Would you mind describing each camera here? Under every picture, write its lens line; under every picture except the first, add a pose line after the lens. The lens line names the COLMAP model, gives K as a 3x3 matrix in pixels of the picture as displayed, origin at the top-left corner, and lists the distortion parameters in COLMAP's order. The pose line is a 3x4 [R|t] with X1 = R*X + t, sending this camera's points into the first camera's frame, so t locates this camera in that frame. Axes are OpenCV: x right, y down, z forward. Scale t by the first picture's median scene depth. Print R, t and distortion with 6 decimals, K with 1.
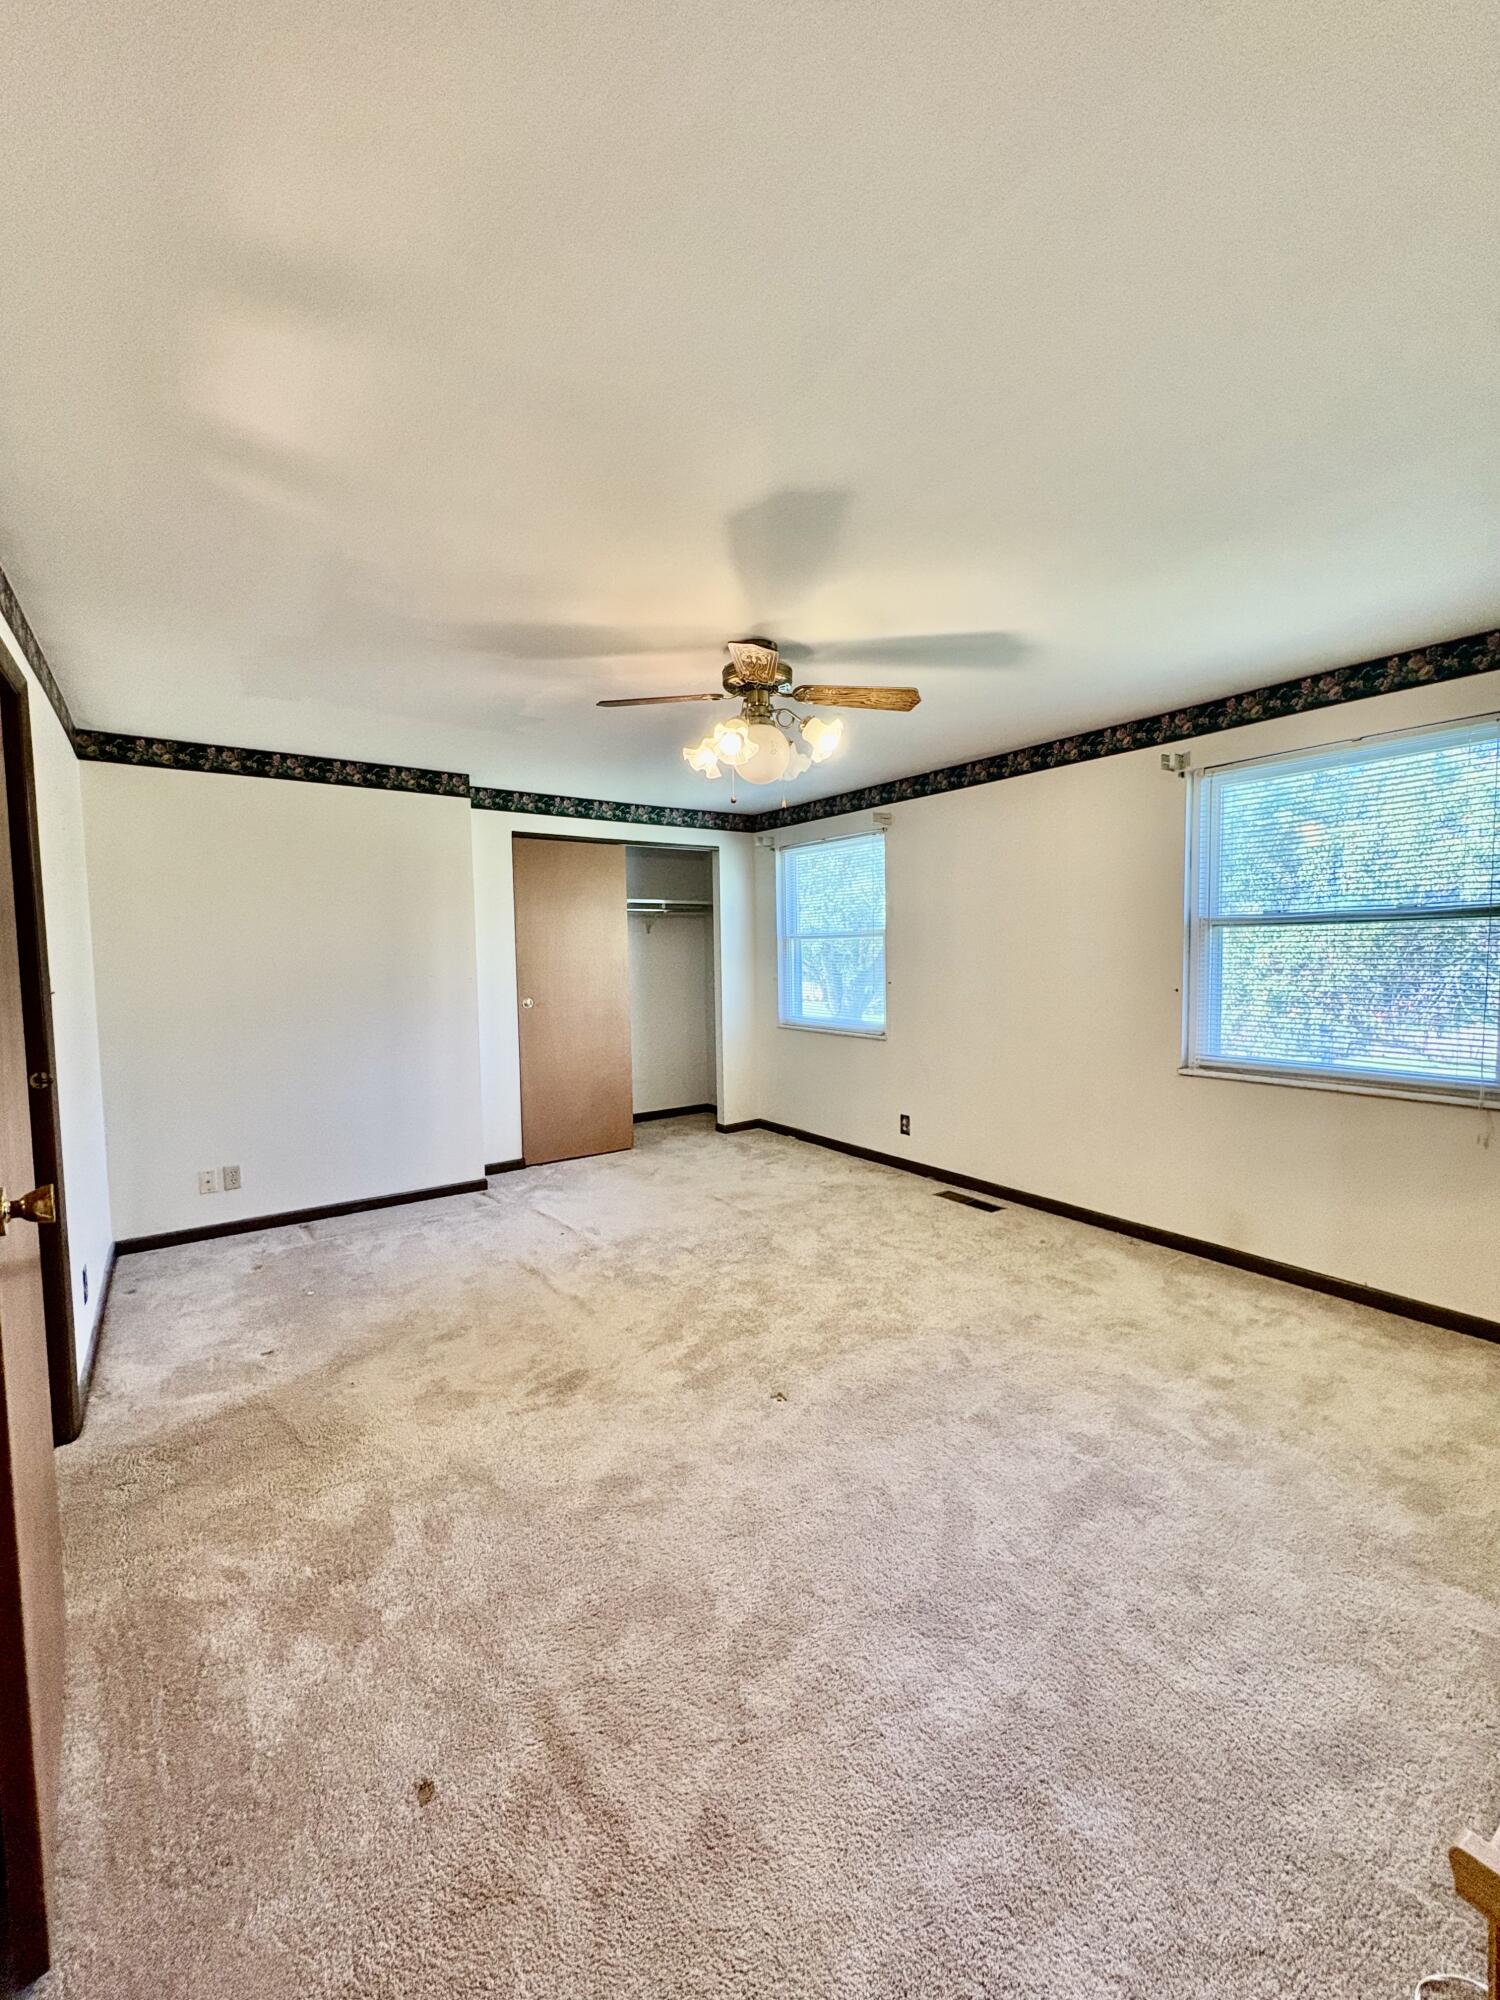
lens RADIAL K [[789.7, 0, 742.6], [0, 789.7, 1004.1], [0, 0, 1]] dist [0.000802, 0.000392]
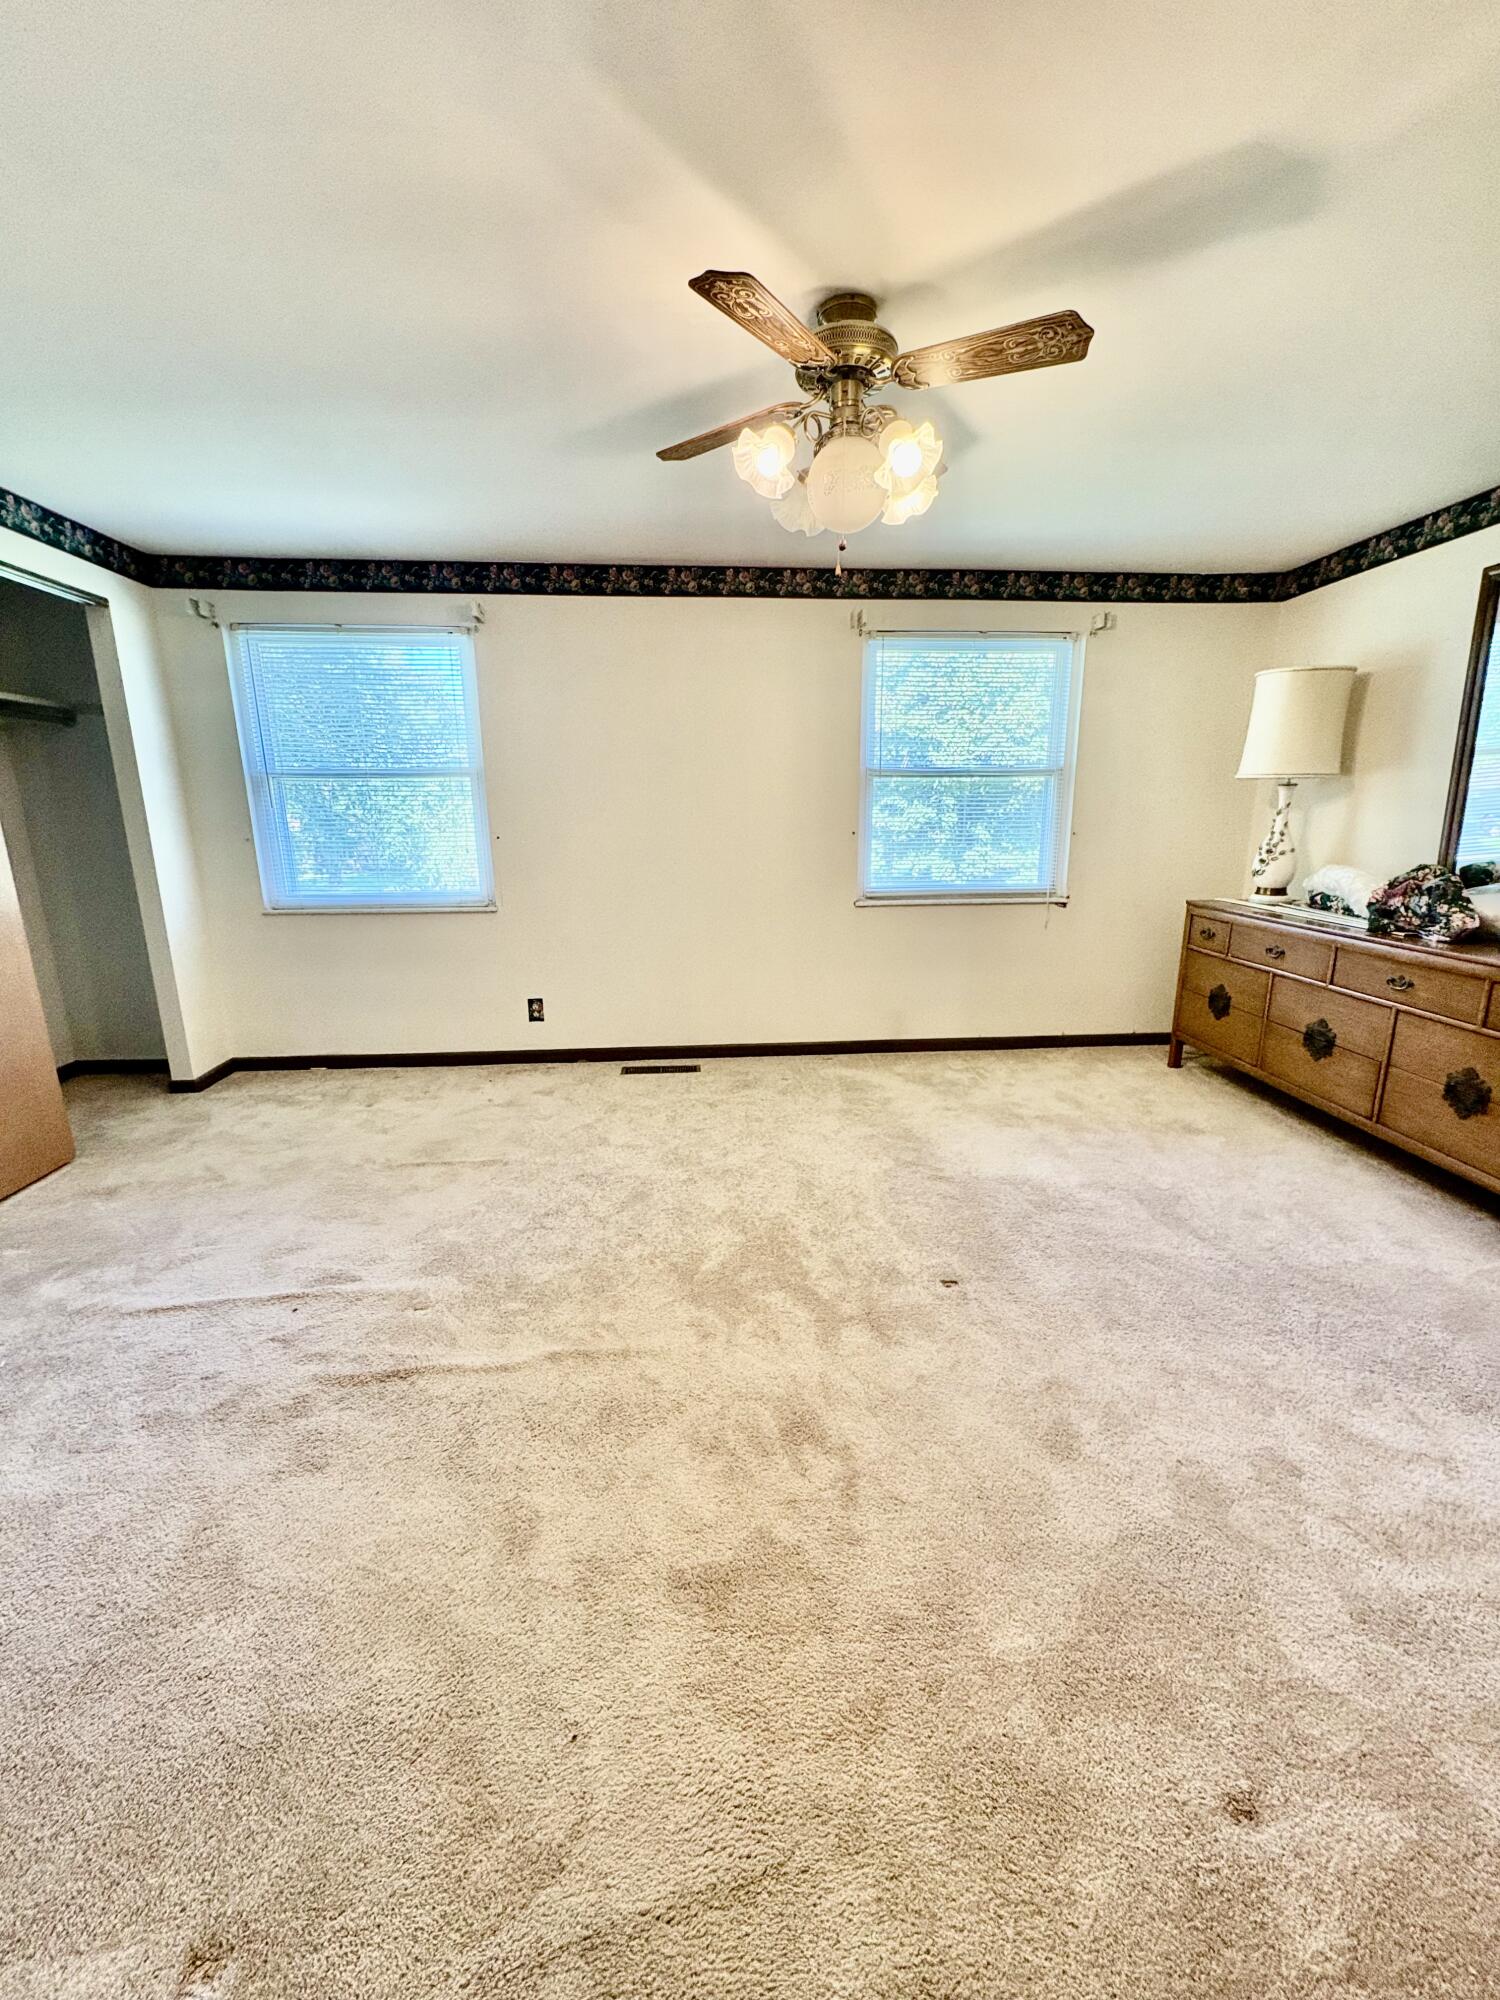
lens RADIAL K [[789.7, 0, 750.2], [0, 789.7, 1004.8], [0, 0, 1]] dist [0.000802, 0.000392]
pose [[0.518337, -0.185993, 0.834706, -0.447879], [0.056067, 0.981353, 0.183853, 0.006672], [-0.853337, -0.048498, 0.519099, 0.440873]]
